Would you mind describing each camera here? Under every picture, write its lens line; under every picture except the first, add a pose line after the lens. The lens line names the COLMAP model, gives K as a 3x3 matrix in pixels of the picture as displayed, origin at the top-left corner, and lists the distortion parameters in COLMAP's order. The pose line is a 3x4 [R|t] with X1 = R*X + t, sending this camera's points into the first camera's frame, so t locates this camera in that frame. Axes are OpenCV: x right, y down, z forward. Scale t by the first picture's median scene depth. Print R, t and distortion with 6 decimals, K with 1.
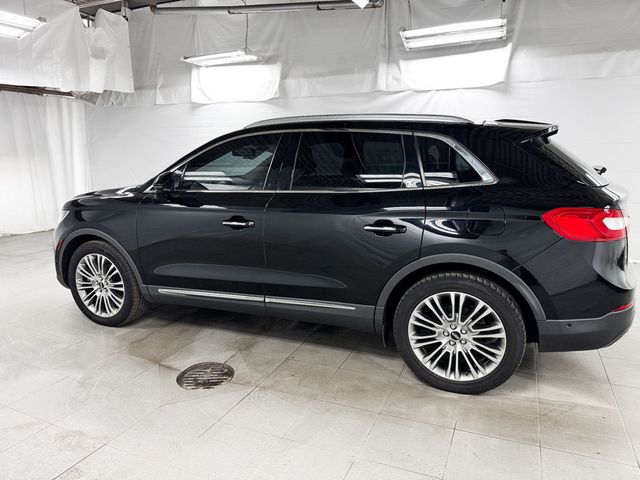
lens RADIAL K [[457.5, 0, 320.0], [0, 457.5, 240.0], [0, 0, 1]] dist [0.030649, -0.030147]
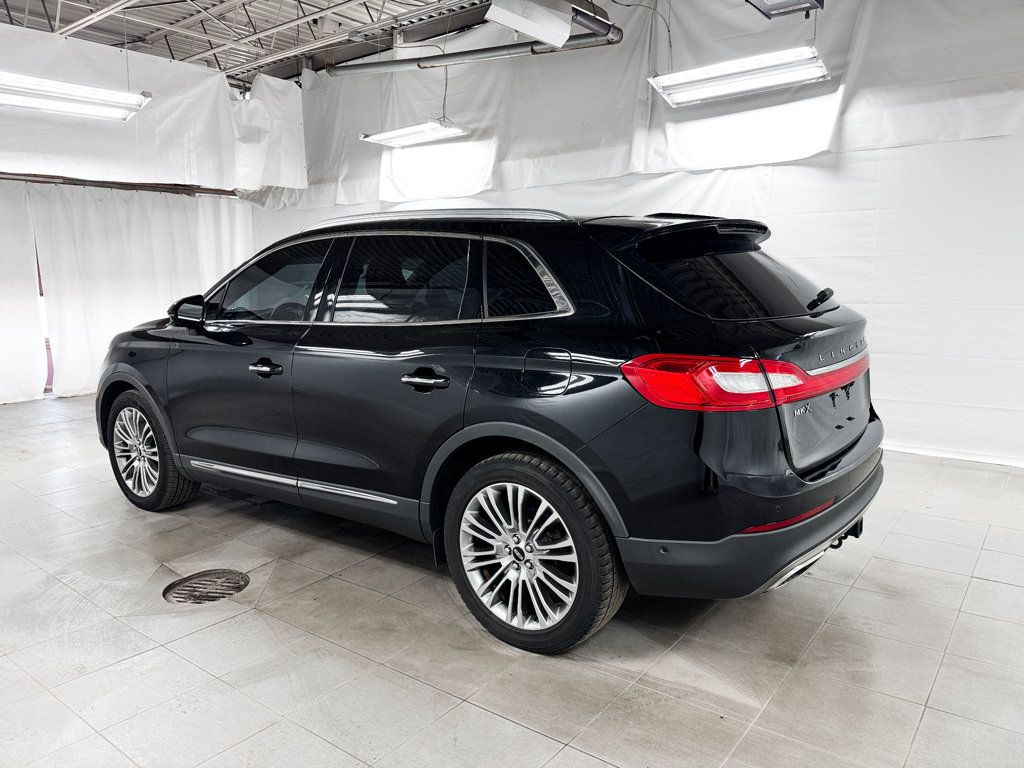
lens RADIAL K [[741.4, 0, 511.3], [0, 741.4, 374.5], [0, 0, 1]] dist [0.069160, -0.081119]
pose [[0.968550, 0.031674, -0.246795, 0.365855], [-0.046007, 0.997559, -0.052530, 0.011526], [0.244529, 0.062232, 0.967643, -0.002189]]
